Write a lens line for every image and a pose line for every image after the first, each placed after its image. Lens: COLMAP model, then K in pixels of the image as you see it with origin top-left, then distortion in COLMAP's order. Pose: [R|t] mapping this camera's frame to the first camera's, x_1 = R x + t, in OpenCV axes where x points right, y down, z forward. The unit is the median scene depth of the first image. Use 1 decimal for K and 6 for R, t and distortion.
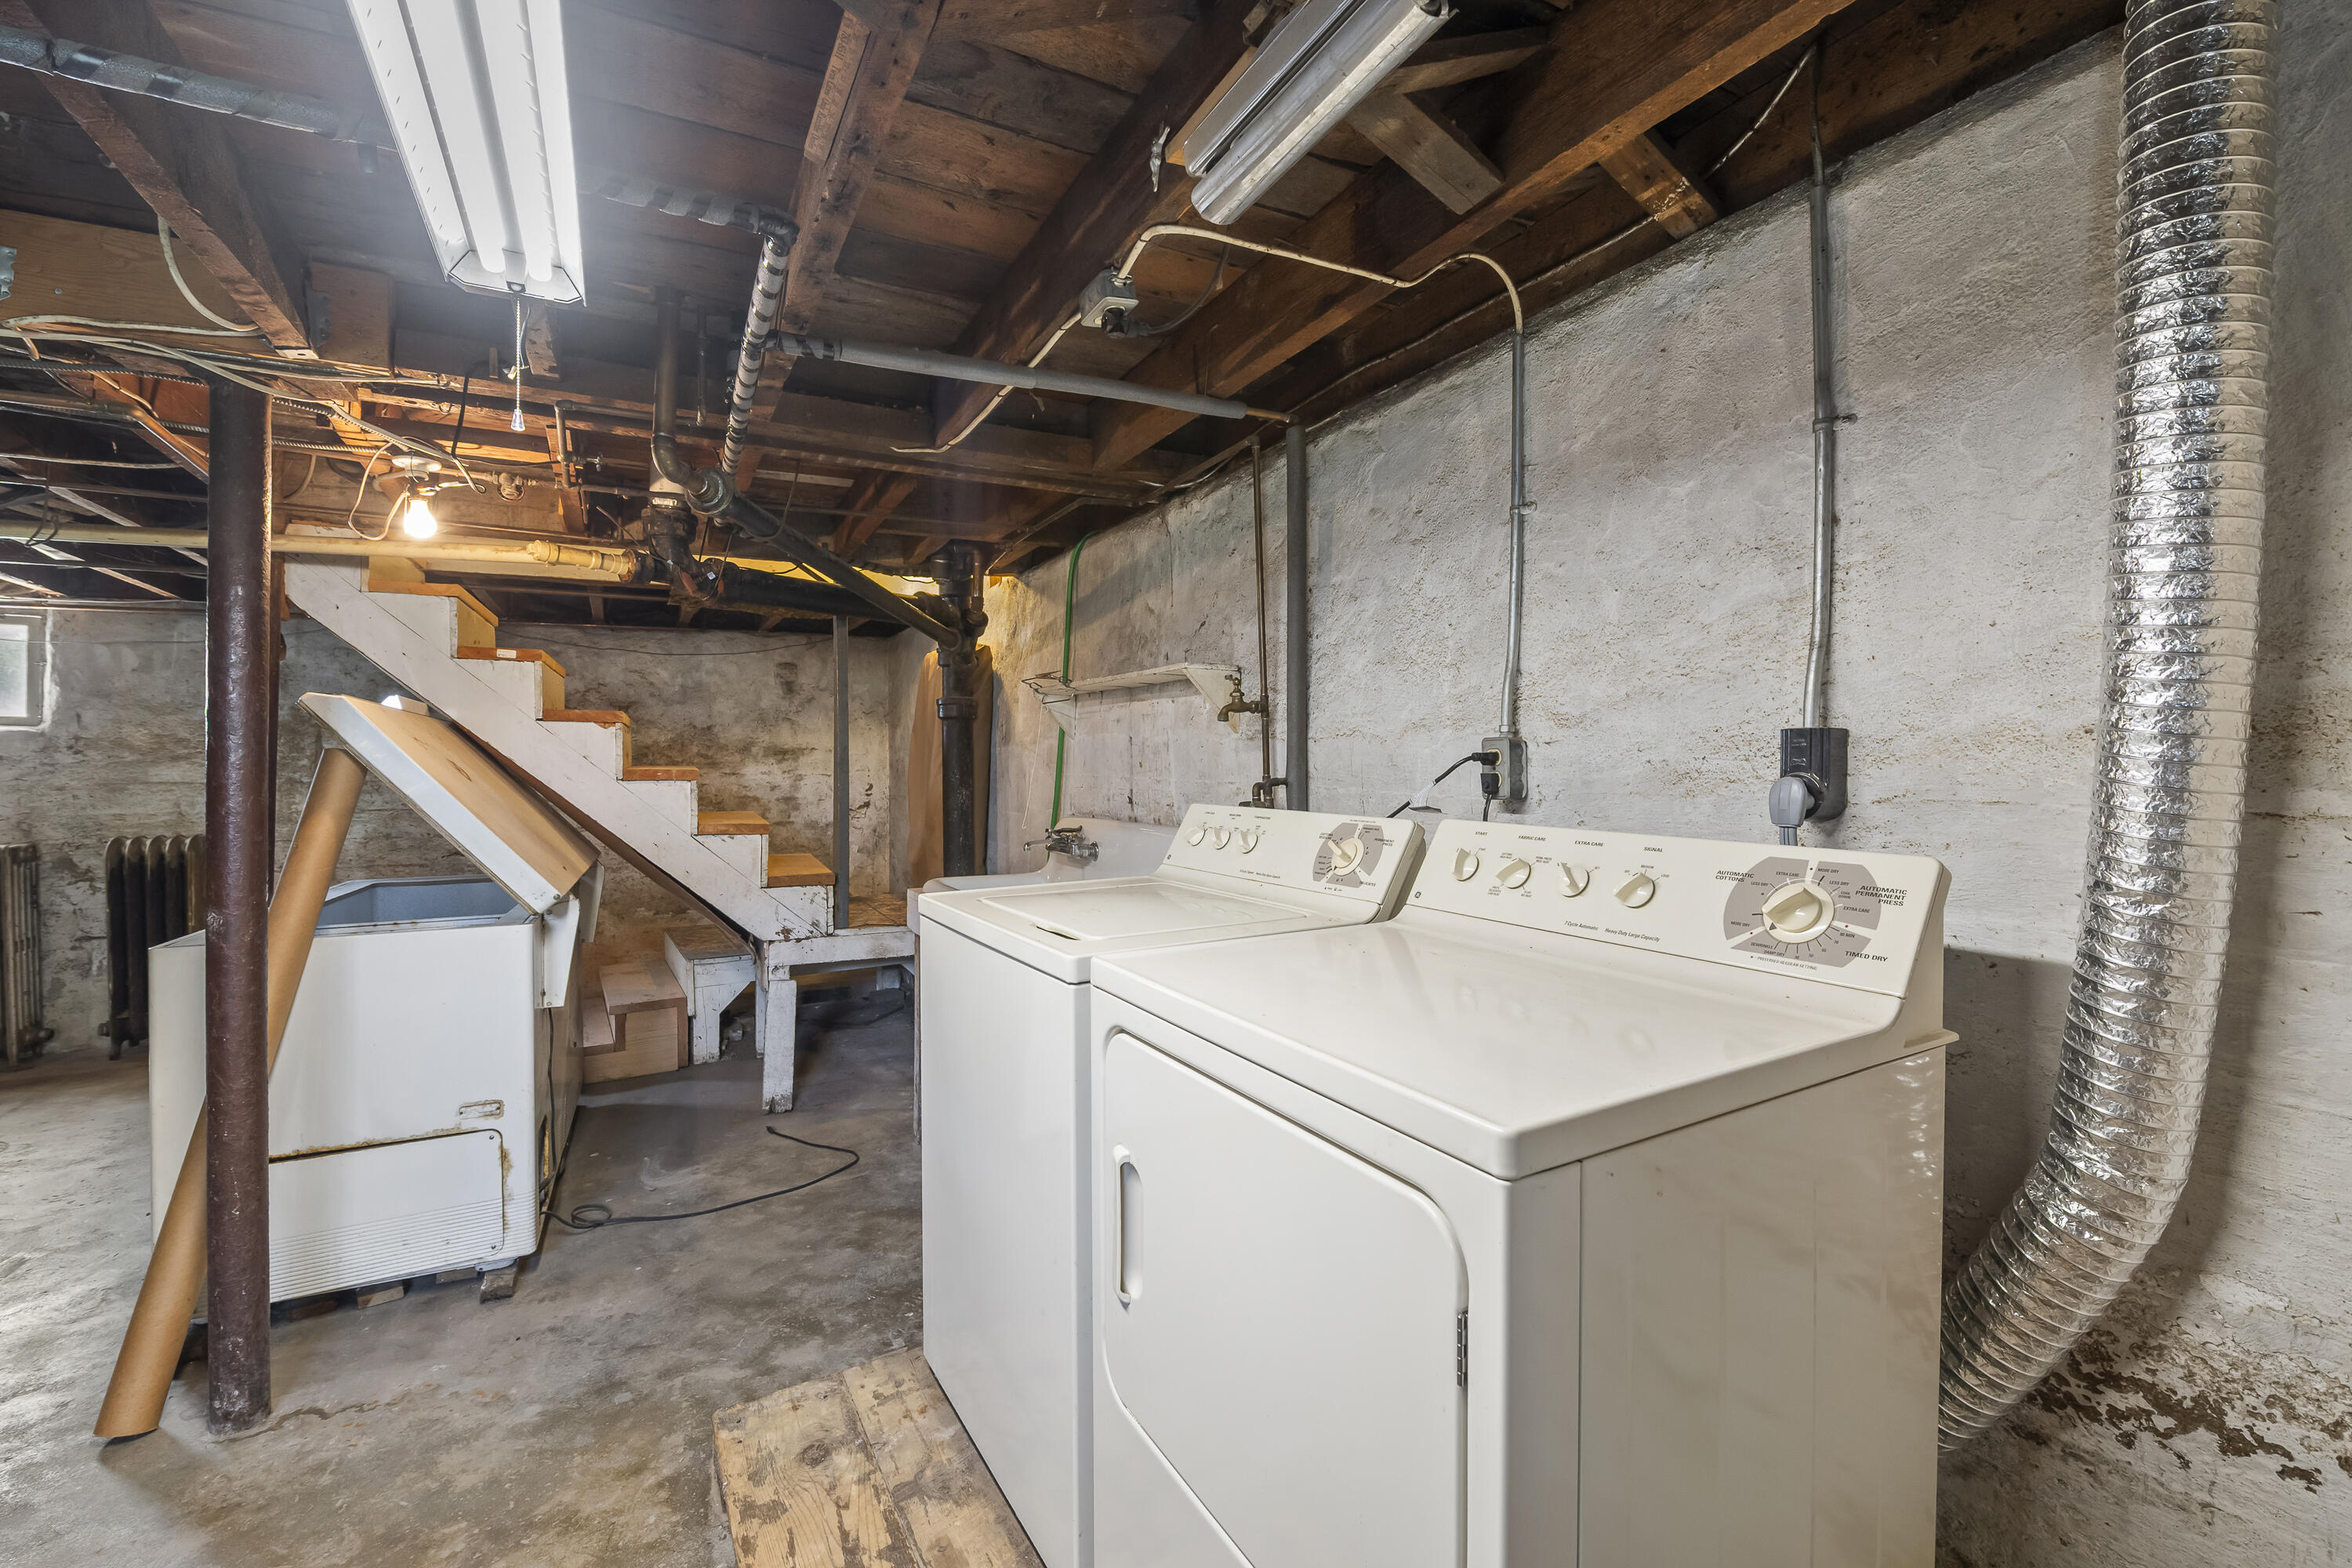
lens RADIAL K [[964.6, 0, 1179.9], [0, 964.6, 776.8], [0, 0, 1]] dist [-0.010101, -0.001027]
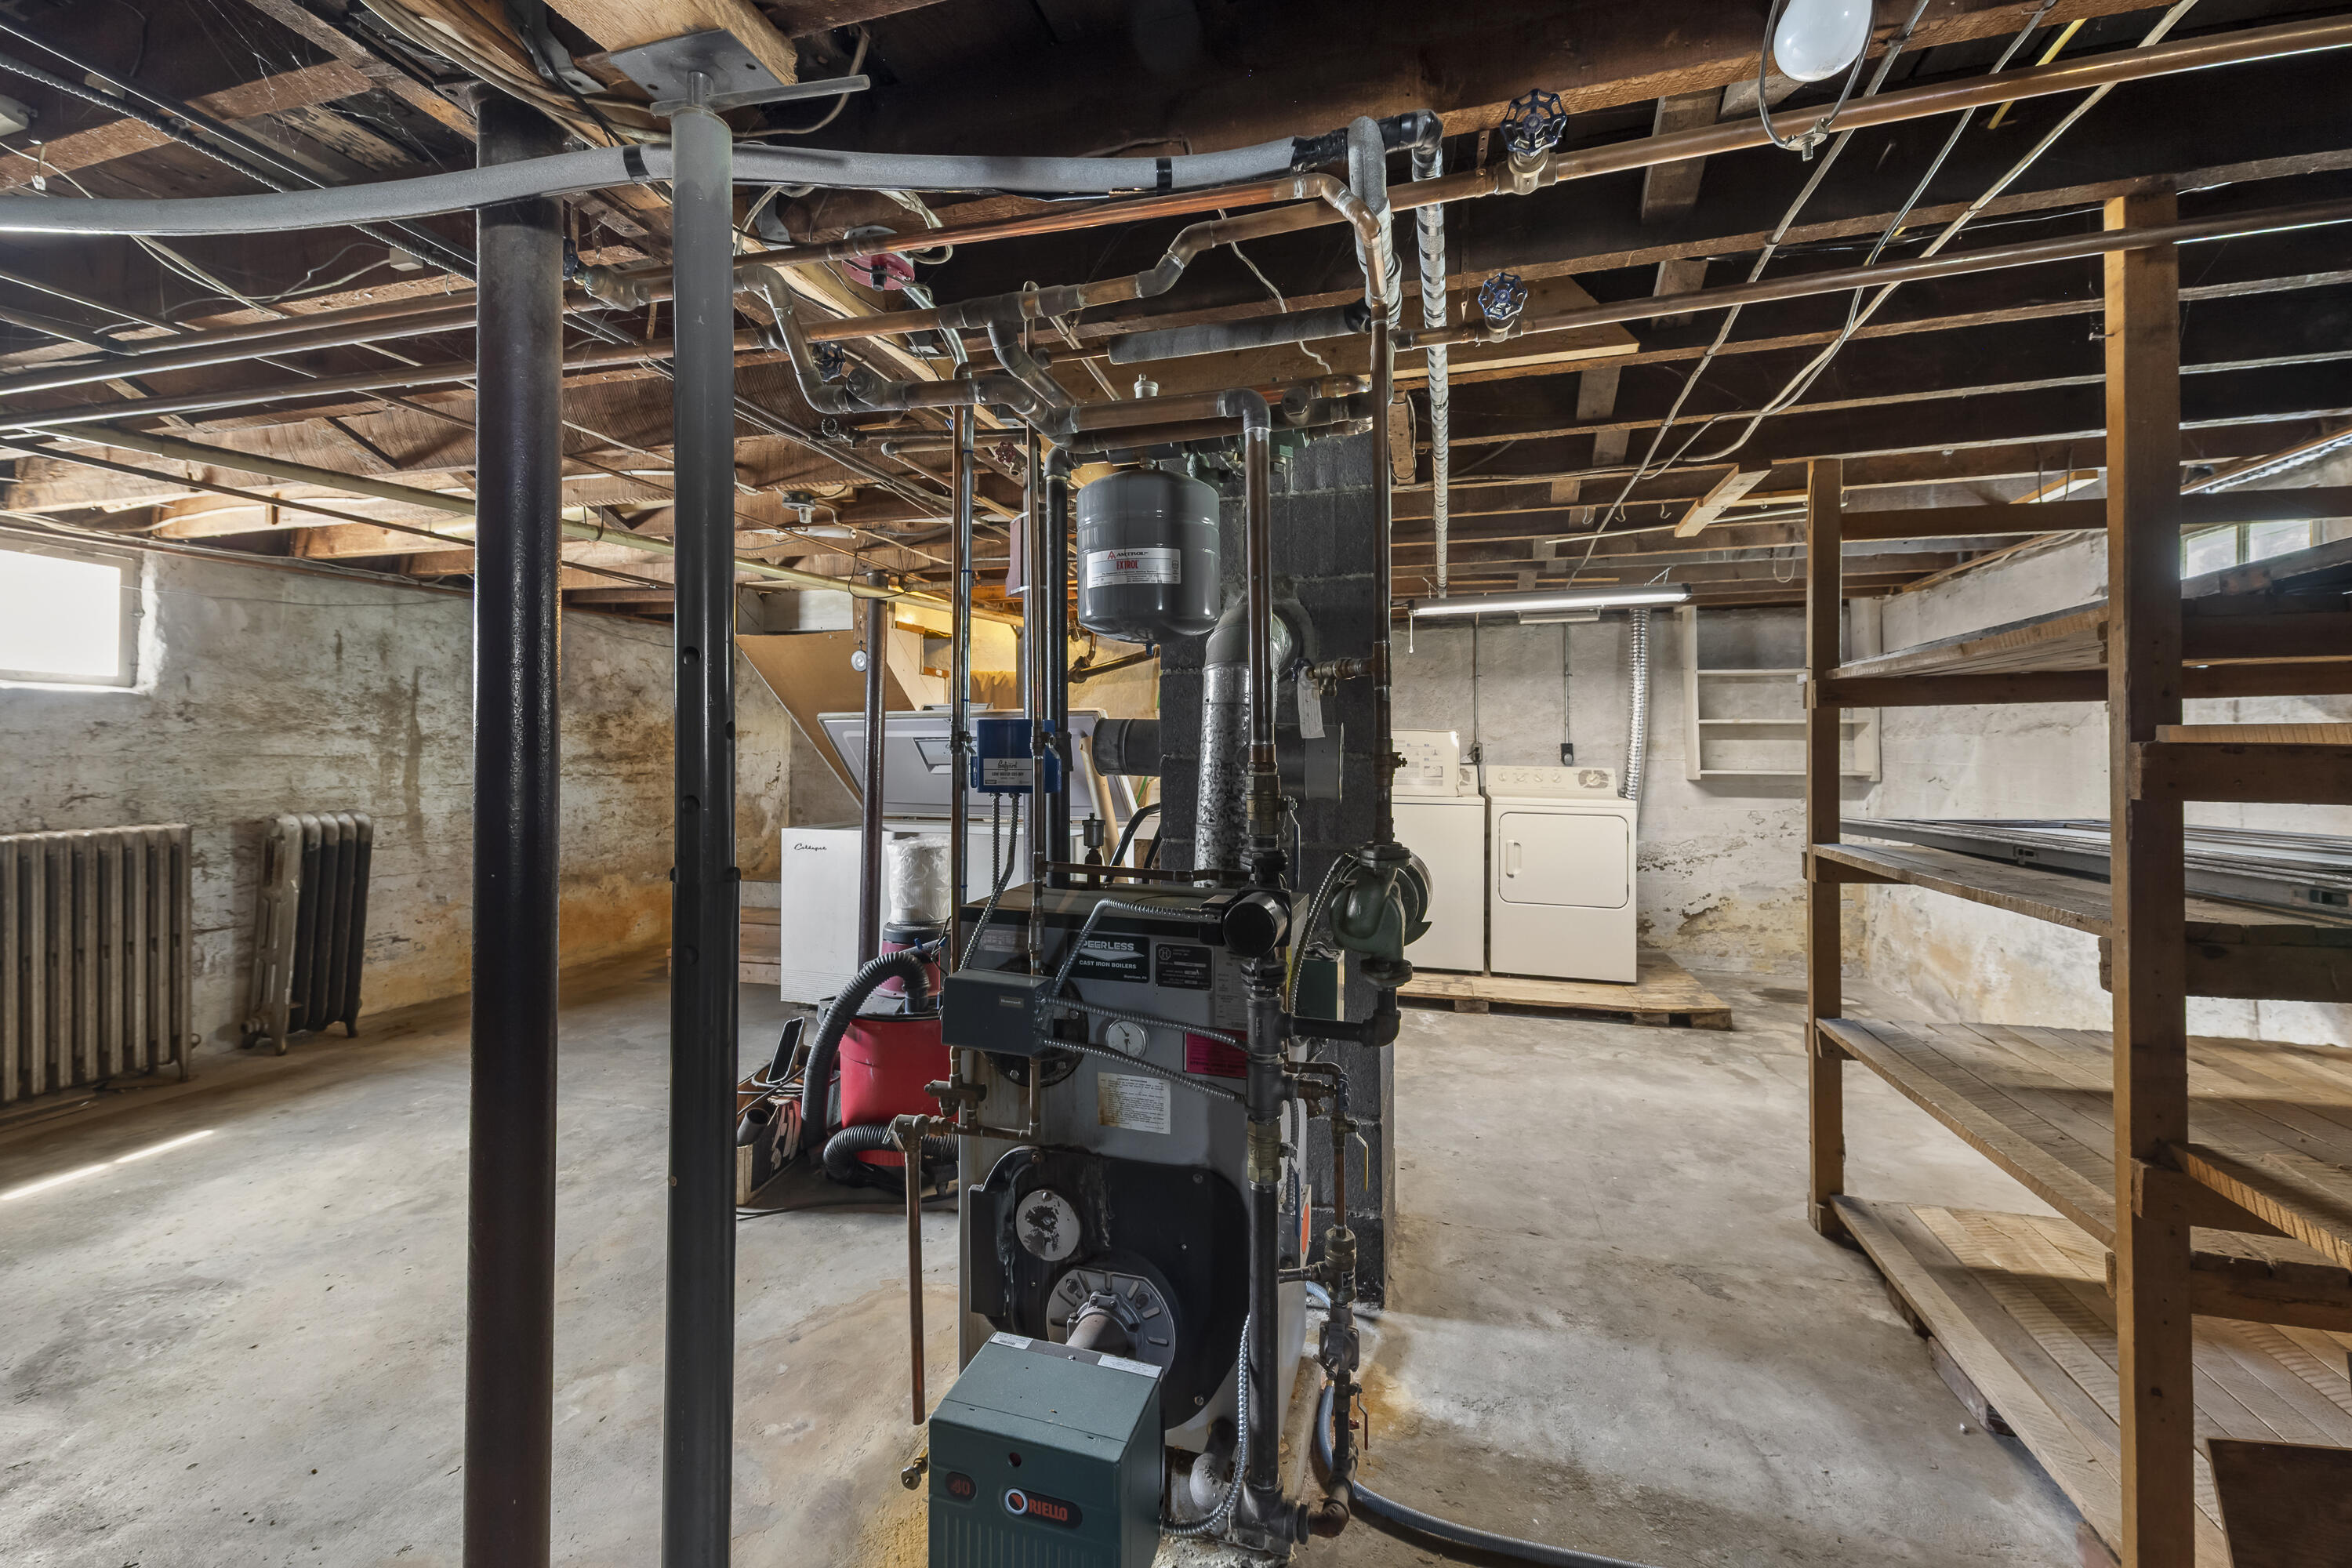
lens RADIAL K [[964.6, 0, 1155.8], [0, 964.6, 767.0], [0, 0, 1]] dist [-0.010101, -0.001027]
pose [[0.708828, -0.001080, 0.705380, -1.141437], [0.000060, 0.999999, 0.001472, 0.016336], [-0.705381, -0.001001, 0.708827, -0.251702]]
